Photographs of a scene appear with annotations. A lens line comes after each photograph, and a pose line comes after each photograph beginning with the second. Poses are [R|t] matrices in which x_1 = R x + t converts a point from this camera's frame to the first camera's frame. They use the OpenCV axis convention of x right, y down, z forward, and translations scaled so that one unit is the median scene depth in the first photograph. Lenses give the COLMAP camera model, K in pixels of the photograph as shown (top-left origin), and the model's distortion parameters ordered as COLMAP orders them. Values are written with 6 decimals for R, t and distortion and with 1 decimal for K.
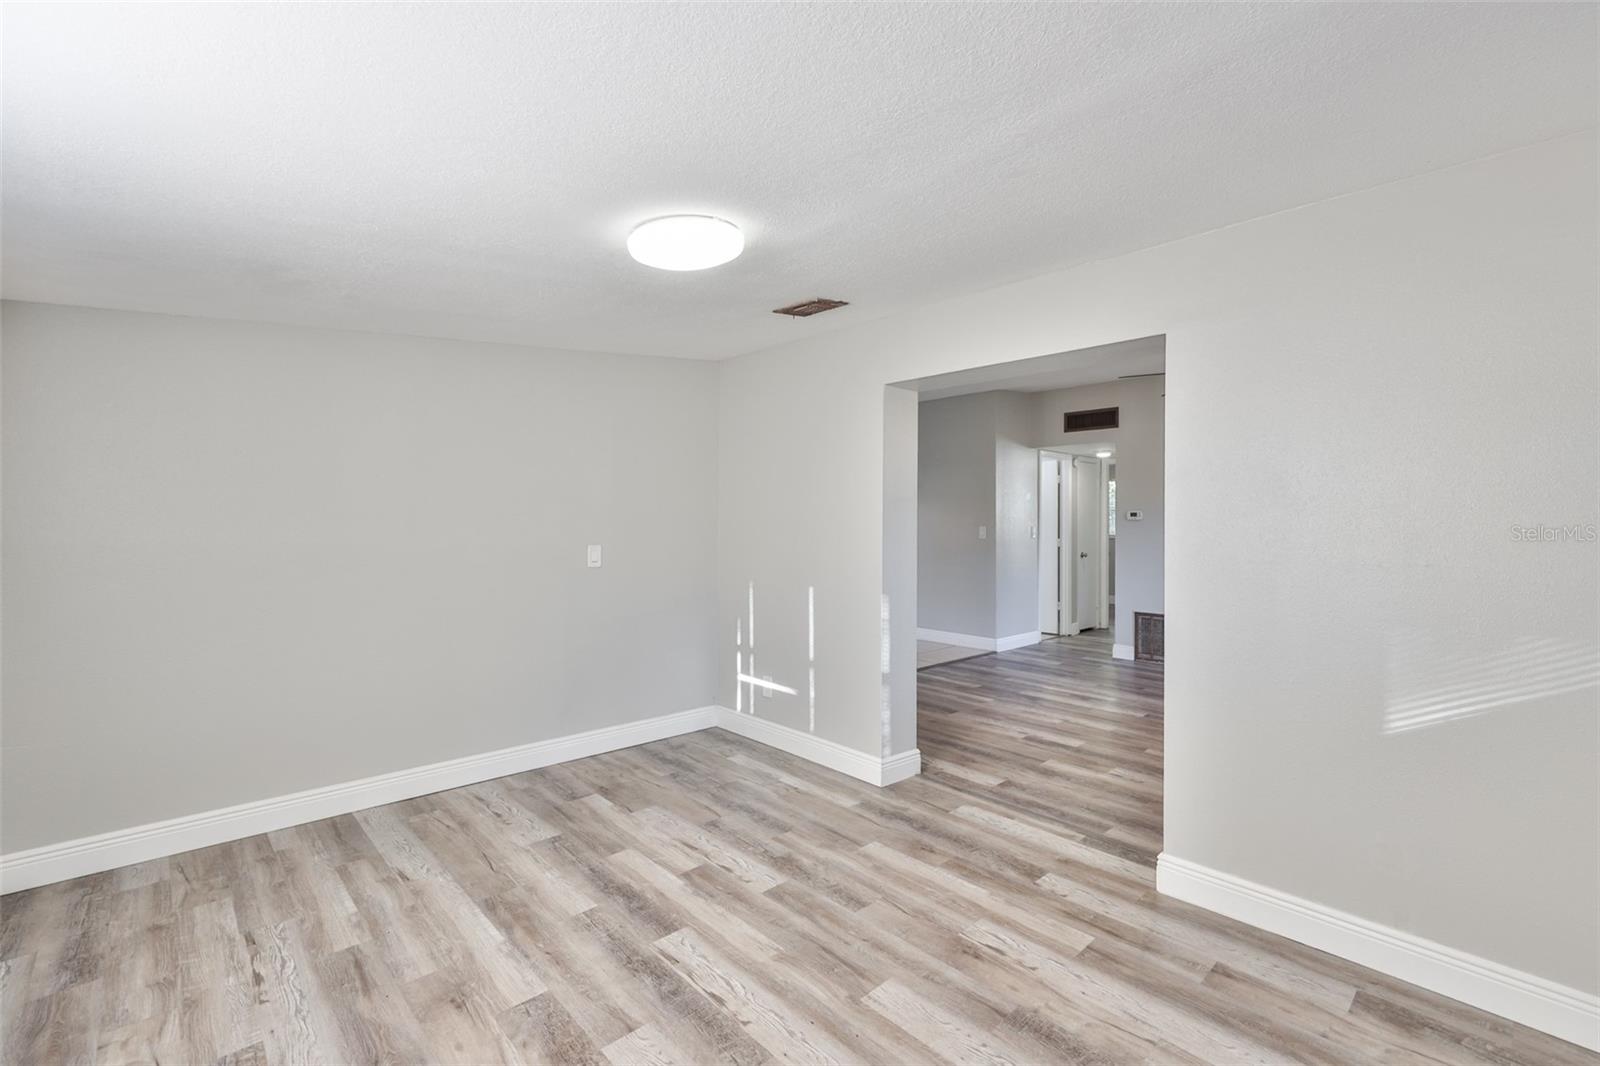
lens RADIAL K [[686.1, 0, 808.7], [0, 686.1, 529.0], [0, 0, 1]] dist [-0.004082, -0.000858]
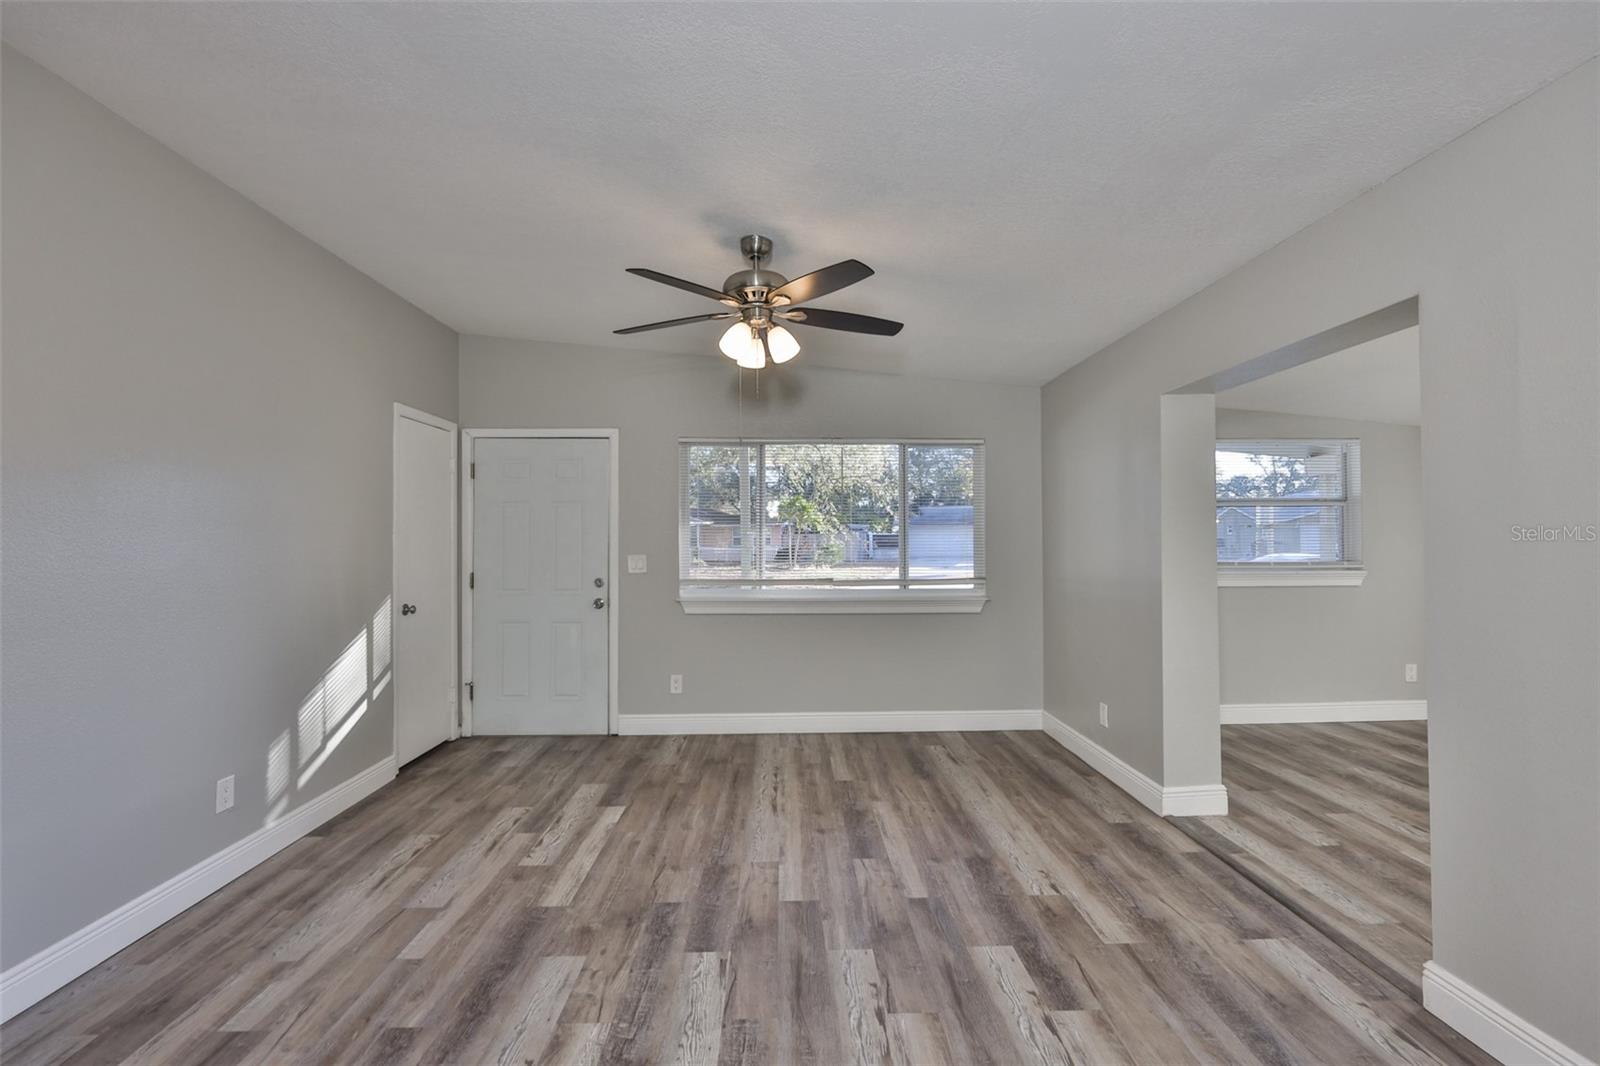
lens RADIAL K [[668.2, 0, 806.8], [0, 668.2, 525.3], [0, 0, 1]] dist [-0.001326, 0.000027]
pose [[-0.748426, 0.013302, 0.663085, 0.213746], [0.008863, 0.999910, -0.010056, -0.022657], [-0.663159, -0.001650, -0.748477, 2.108243]]
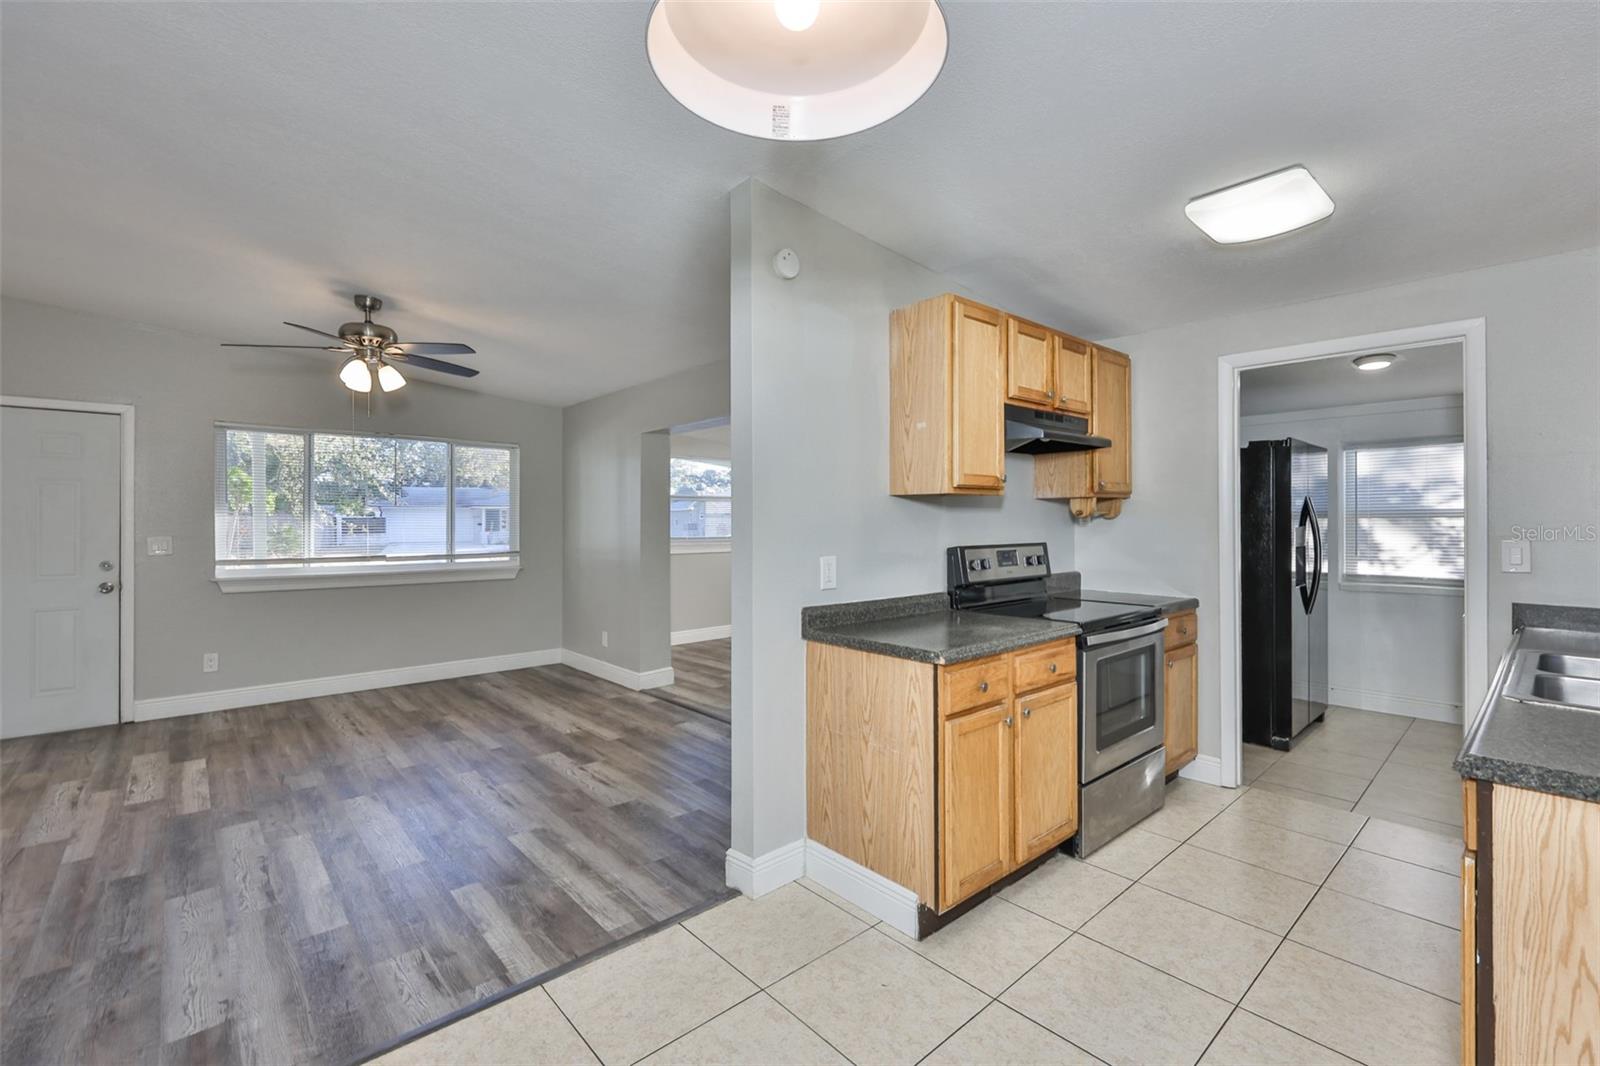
lens RADIAL K [[687.2, 0, 786.5], [0, 687.2, 520.1], [0, 0, 1]] dist [-0.002935, 0.000264]
pose [[-0.999206, -0.003061, 0.039720, 0.039817], [-0.002757, 0.999966, 0.007709, -0.027080], [-0.039742, 0.007594, -0.999181, 2.732103]]
